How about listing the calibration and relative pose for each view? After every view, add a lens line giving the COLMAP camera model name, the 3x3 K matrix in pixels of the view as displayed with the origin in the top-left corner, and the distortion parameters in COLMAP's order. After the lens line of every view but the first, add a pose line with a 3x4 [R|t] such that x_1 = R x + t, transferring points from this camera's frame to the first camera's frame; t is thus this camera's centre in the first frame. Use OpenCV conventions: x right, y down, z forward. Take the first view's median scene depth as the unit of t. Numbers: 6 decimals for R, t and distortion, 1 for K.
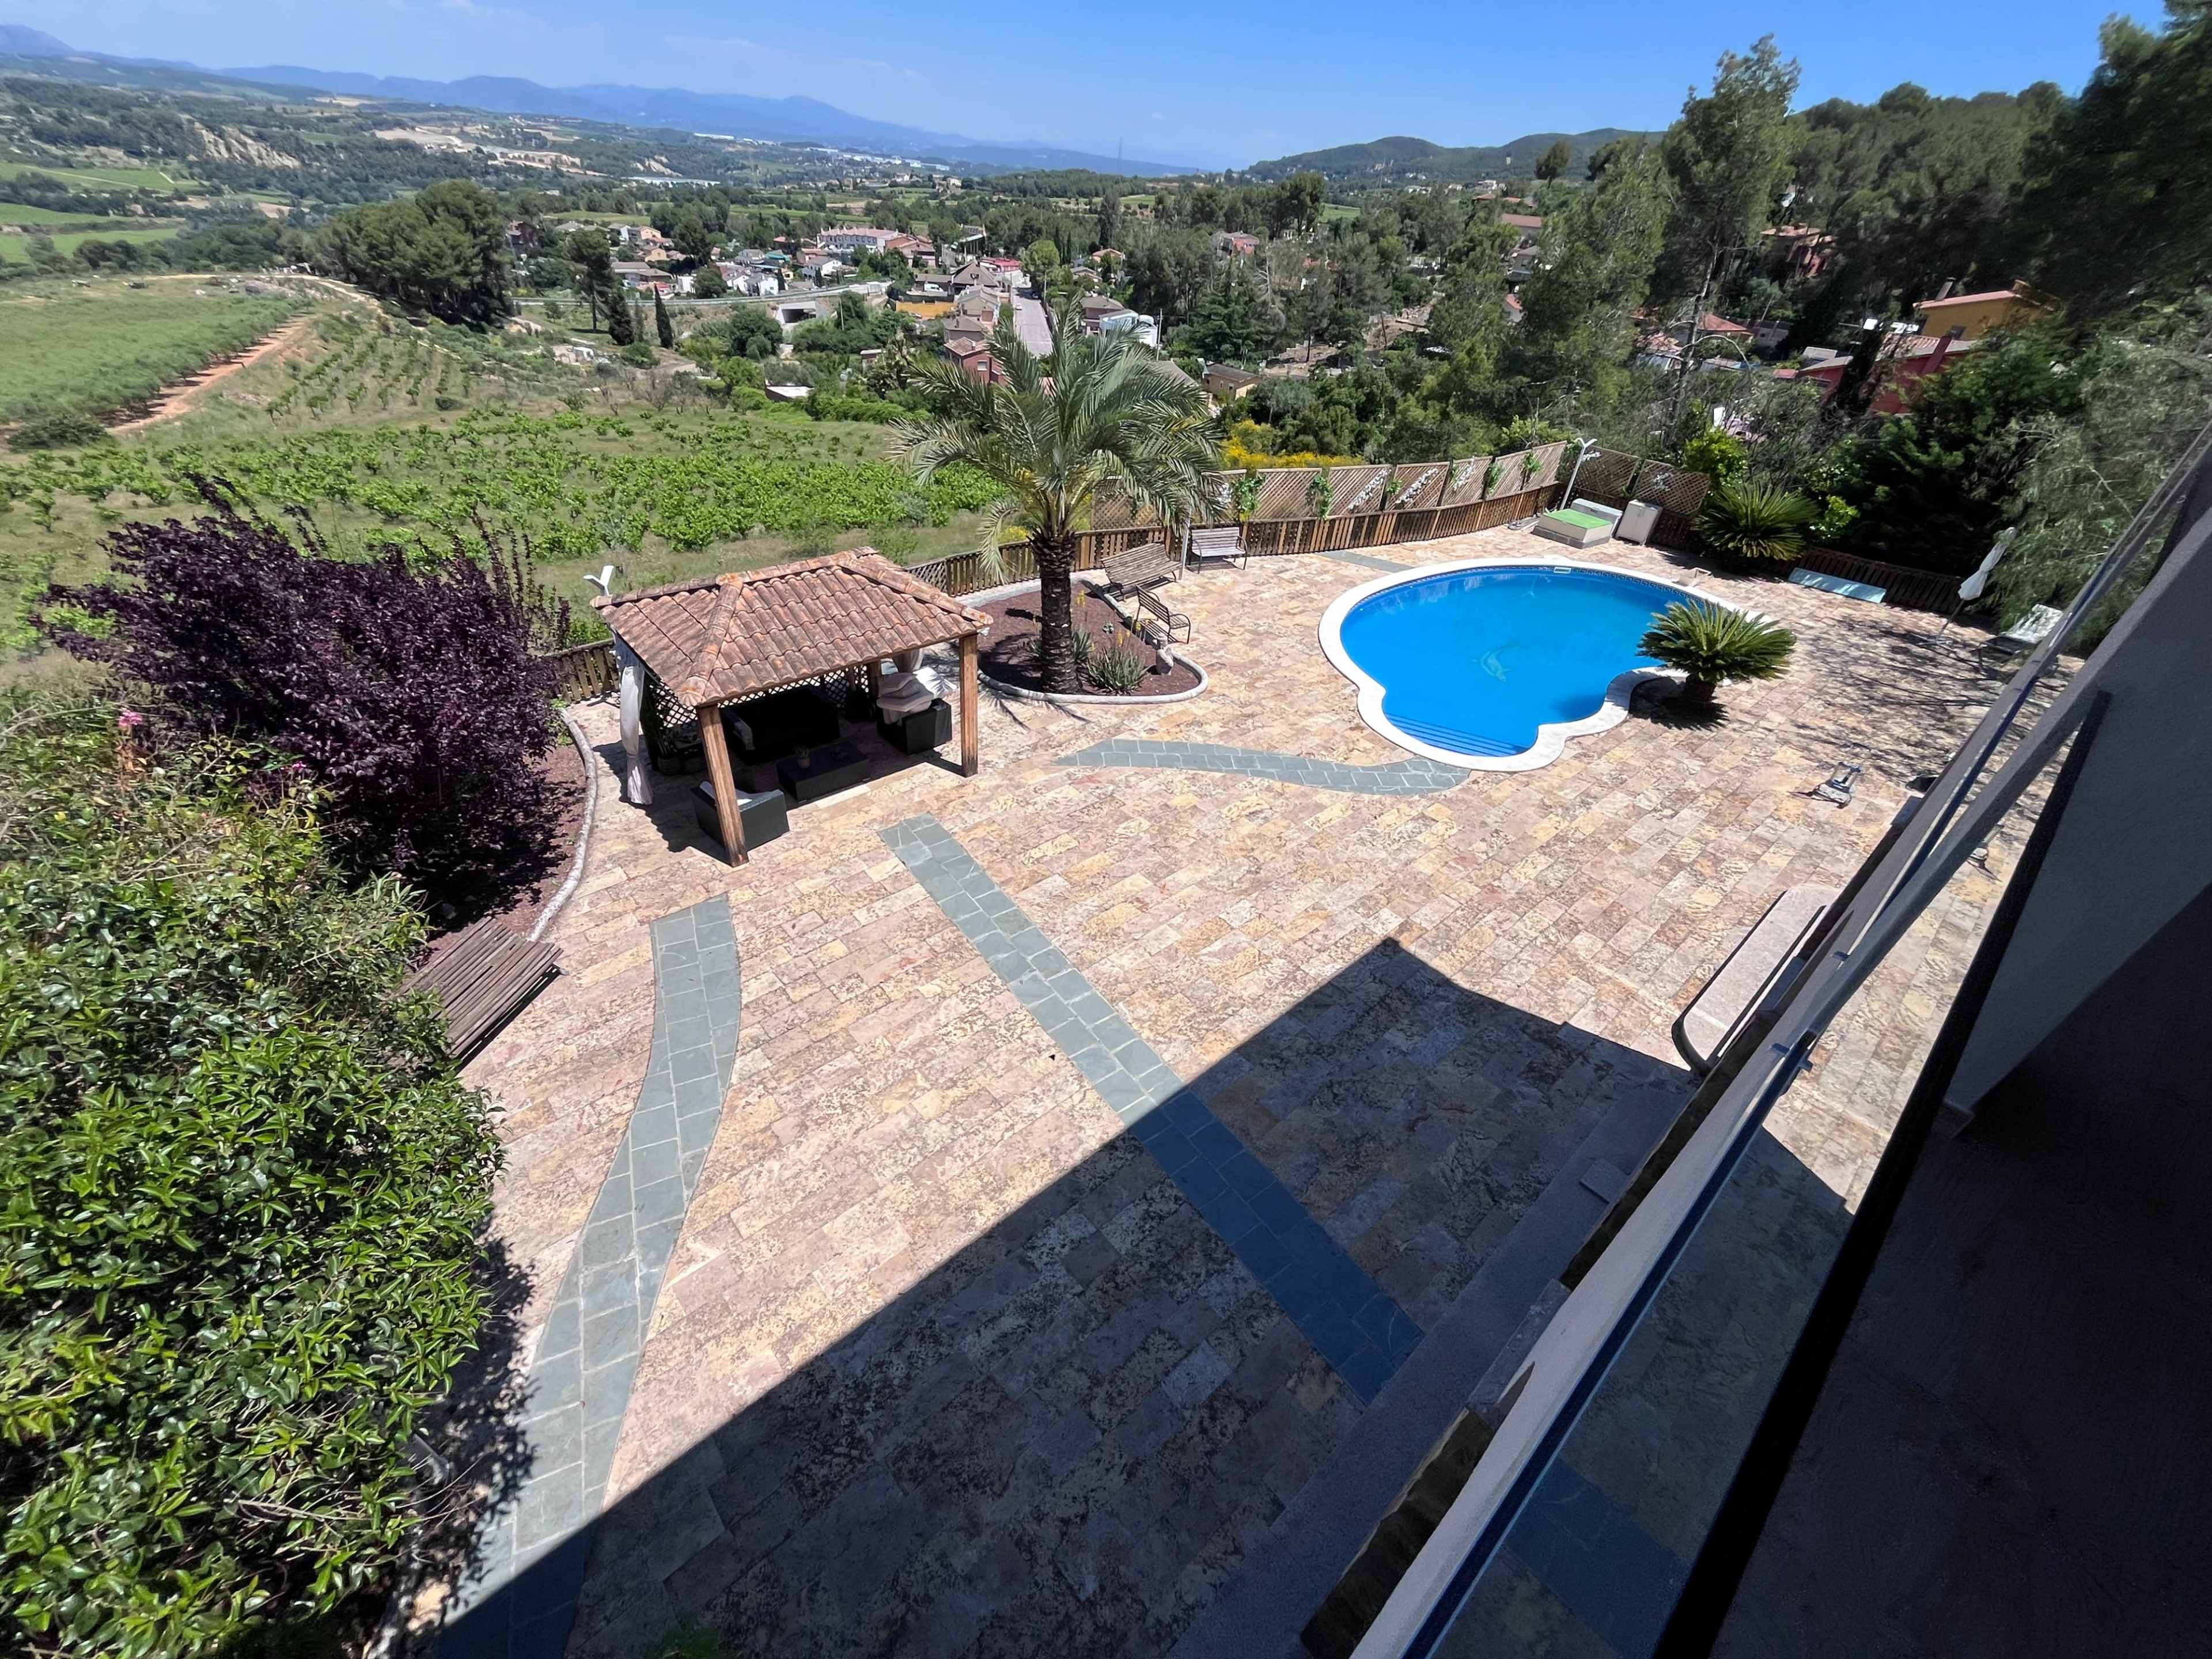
lens RADIAL K [[892.2, 0, 1095.3], [0, 892.2, 838.1], [0, 0, 1]] dist [-0.005830, 0.000028]
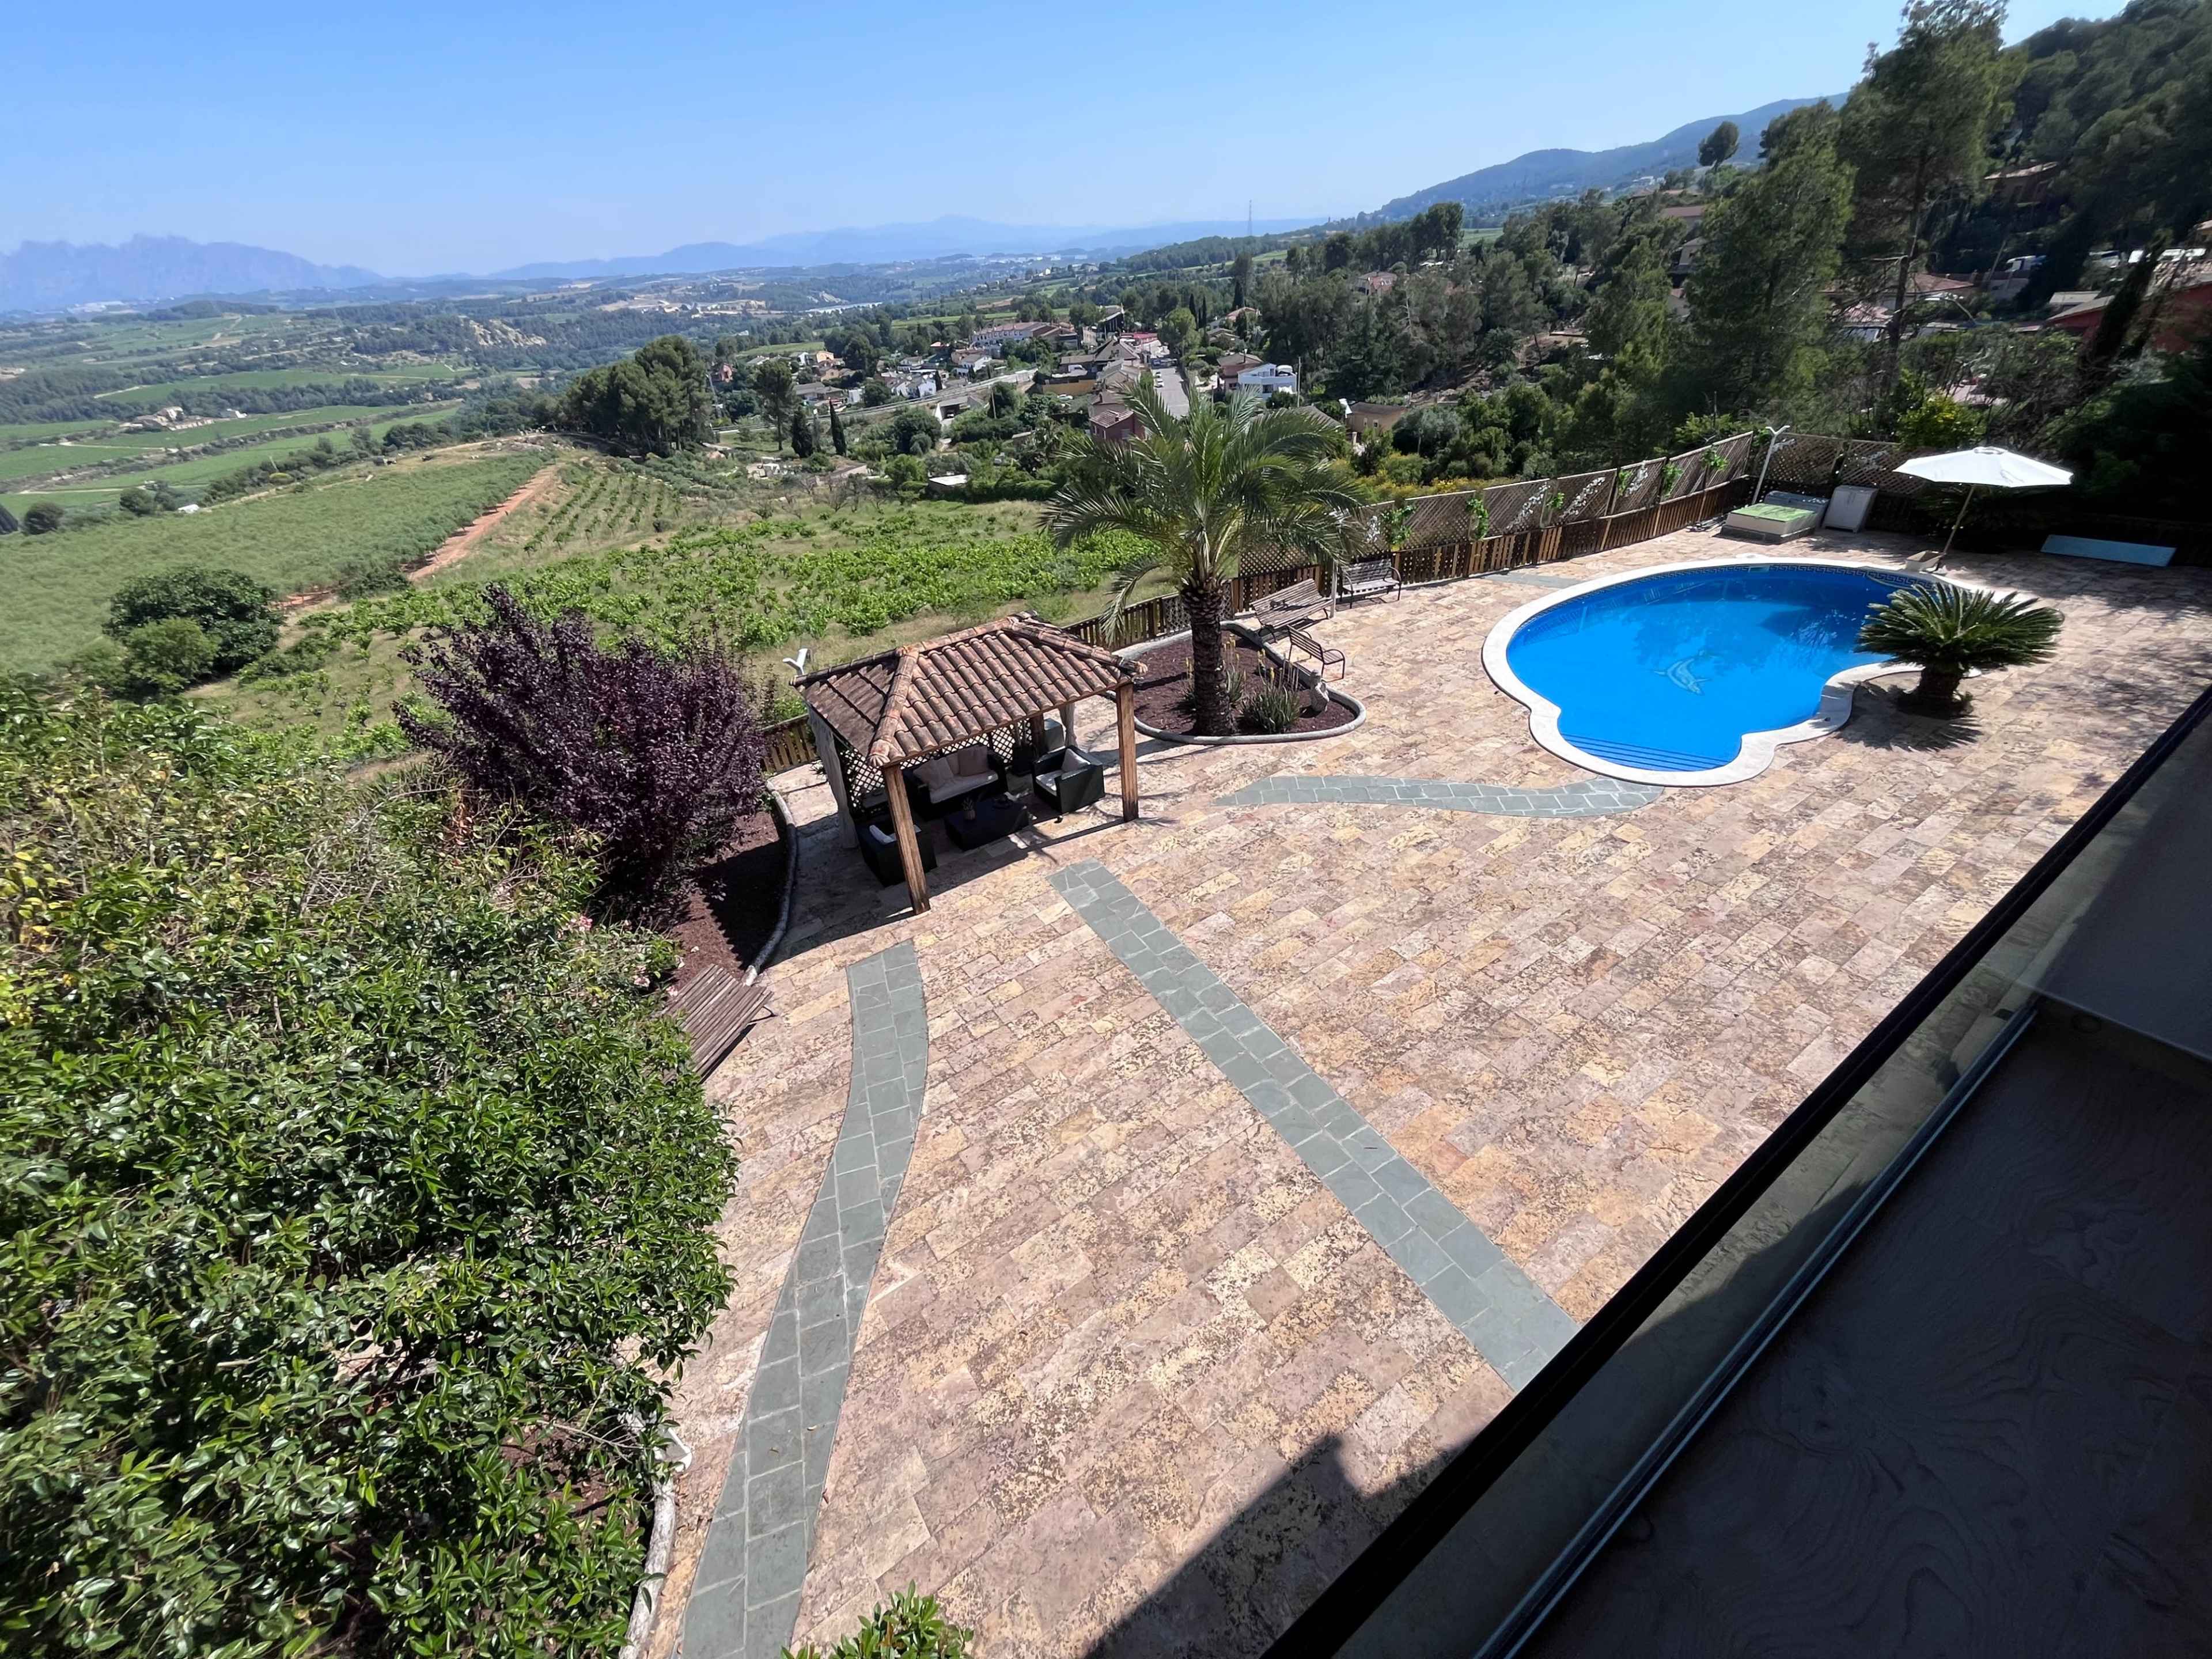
lens RADIAL K [[893.2, 0, 1095.4], [0, 893.2, 836.5], [0, 0, 1]] dist [-0.001543, -0.001118]
pose [[0.983013, -0.048423, -0.177033, 0.000293], [0.037736, 0.997284, -0.063249, 0.008230], [0.179615, 0.055494, 0.982171, -0.013015]]
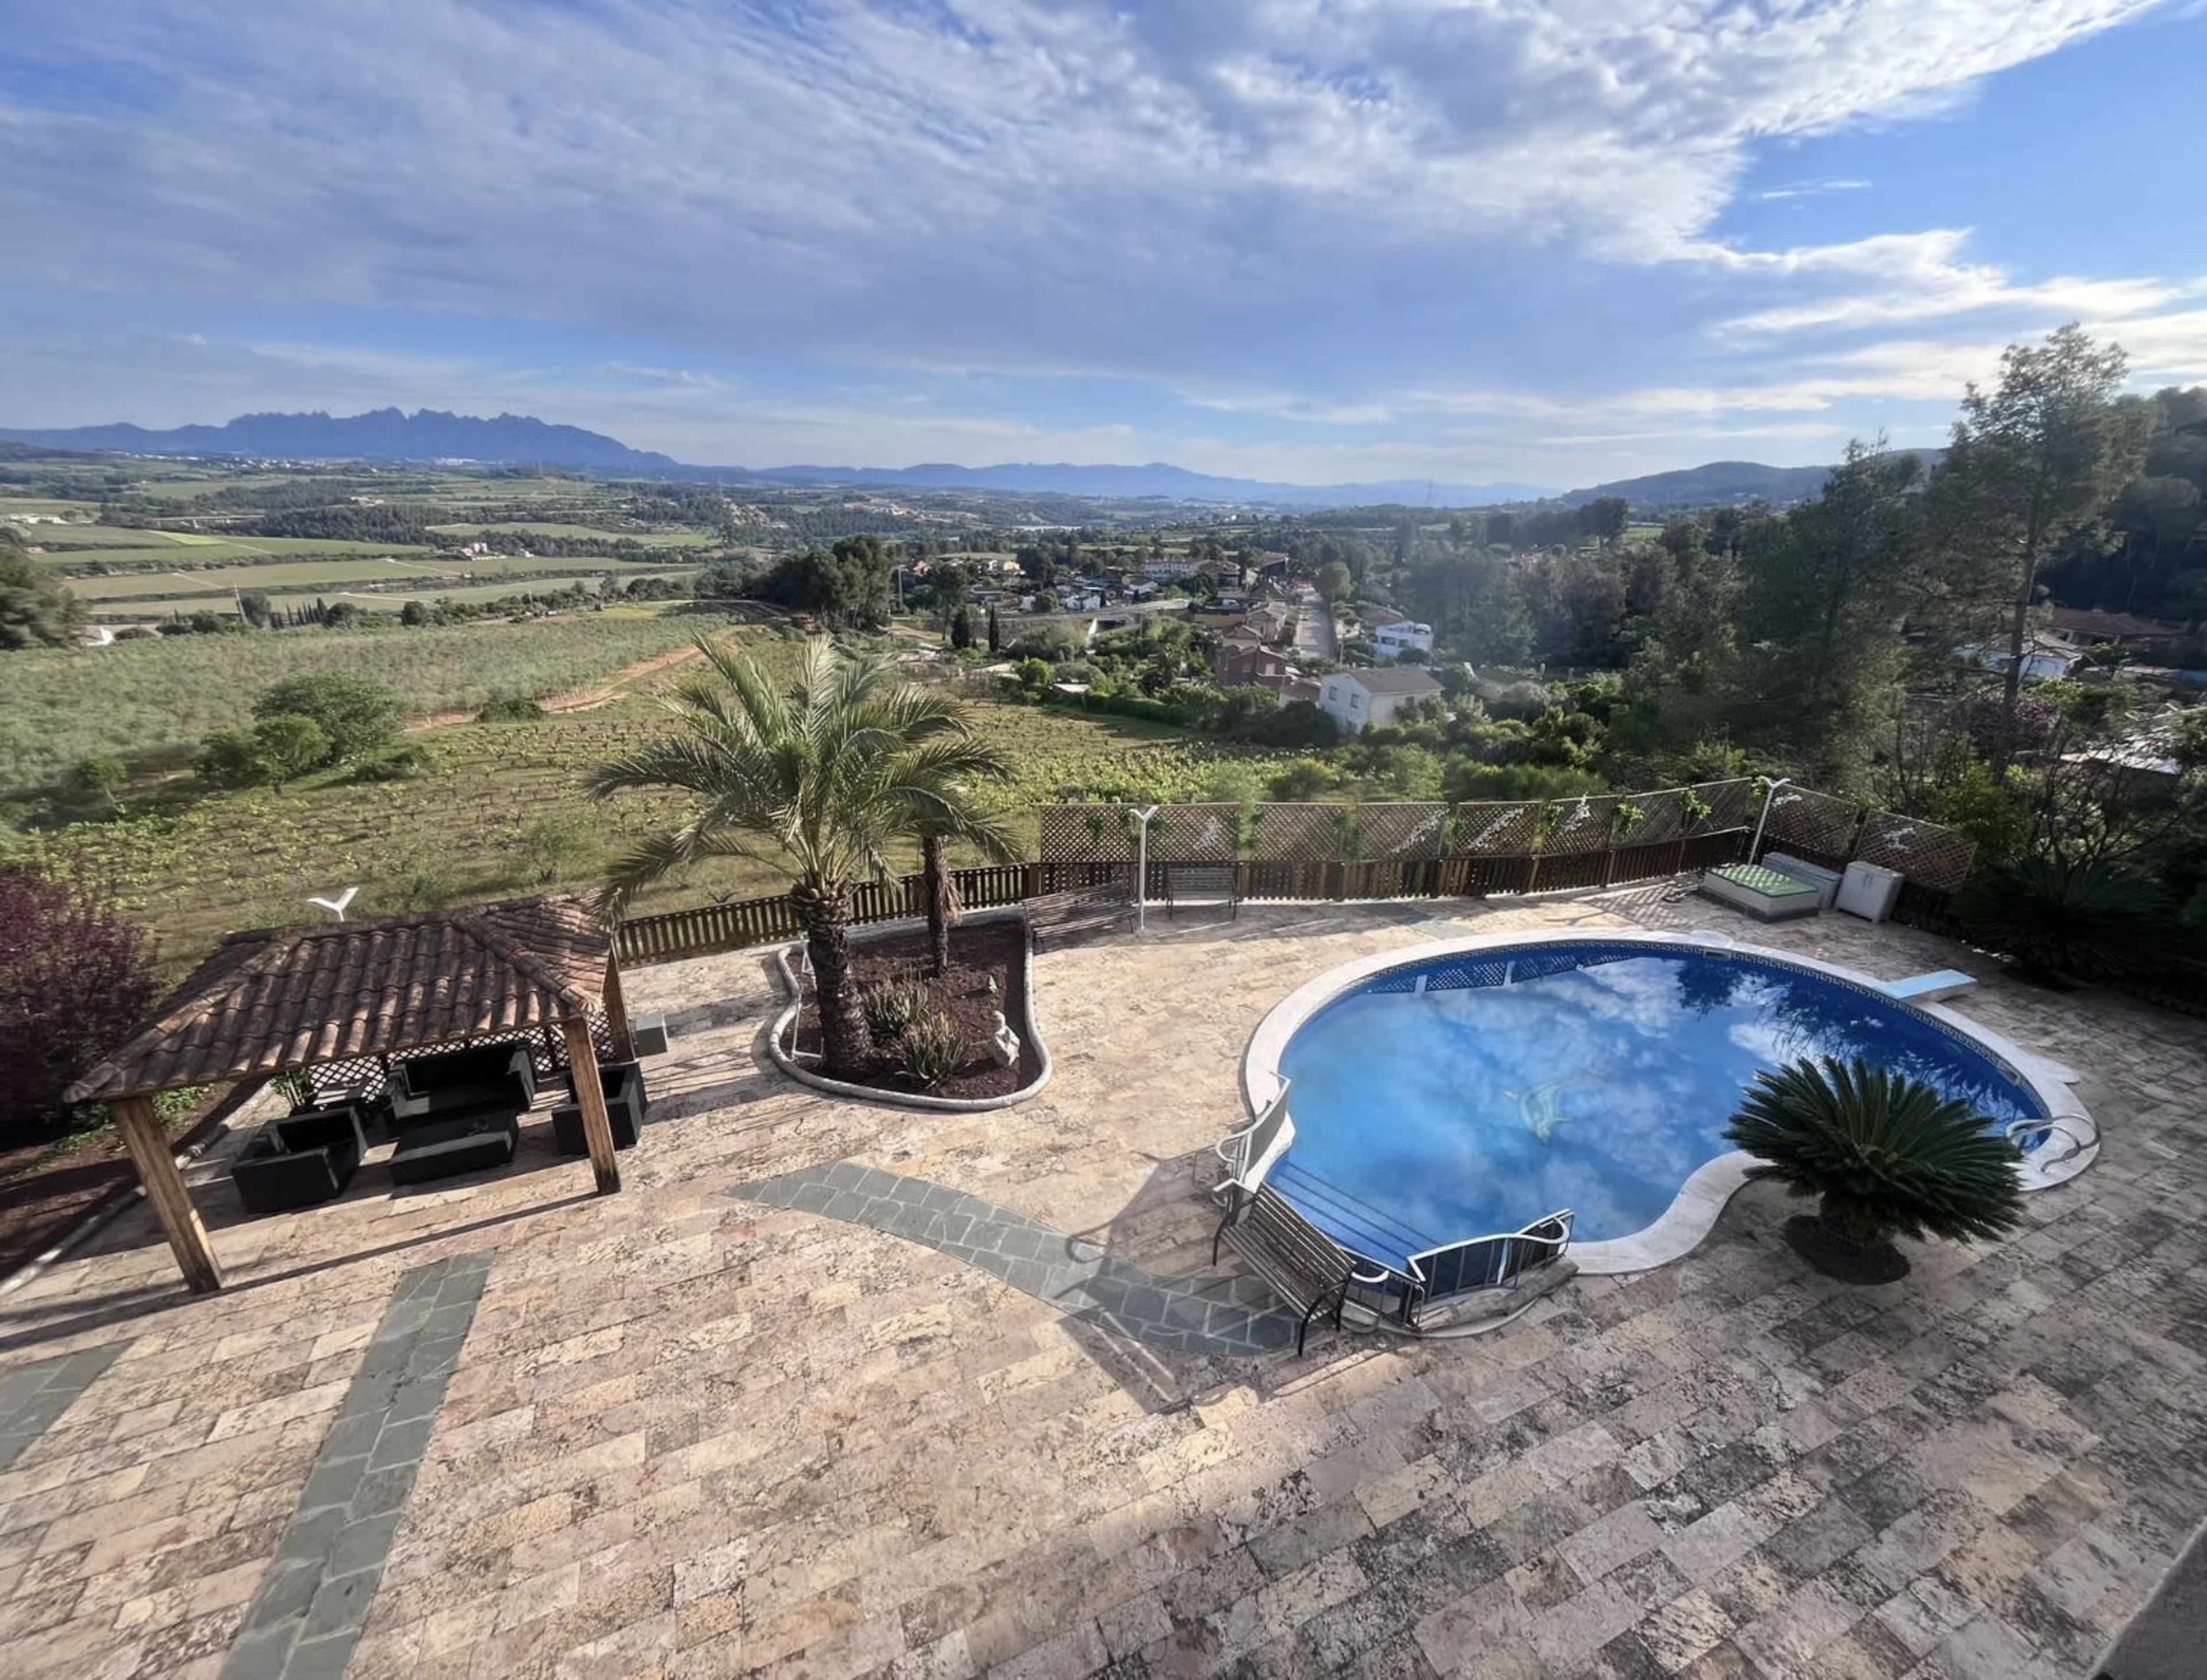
lens RADIAL K [[907.1, 0, 1103.9], [0, 907.1, 841.4], [0, 0, 1]] dist [-0.002283, -0.001106]
pose [[0.951988, 0.063770, -0.299421, 0.300669], [-0.148193, 0.951827, -0.268449, -0.134952], [0.267878, 0.299932, 0.915578, 0.208498]]
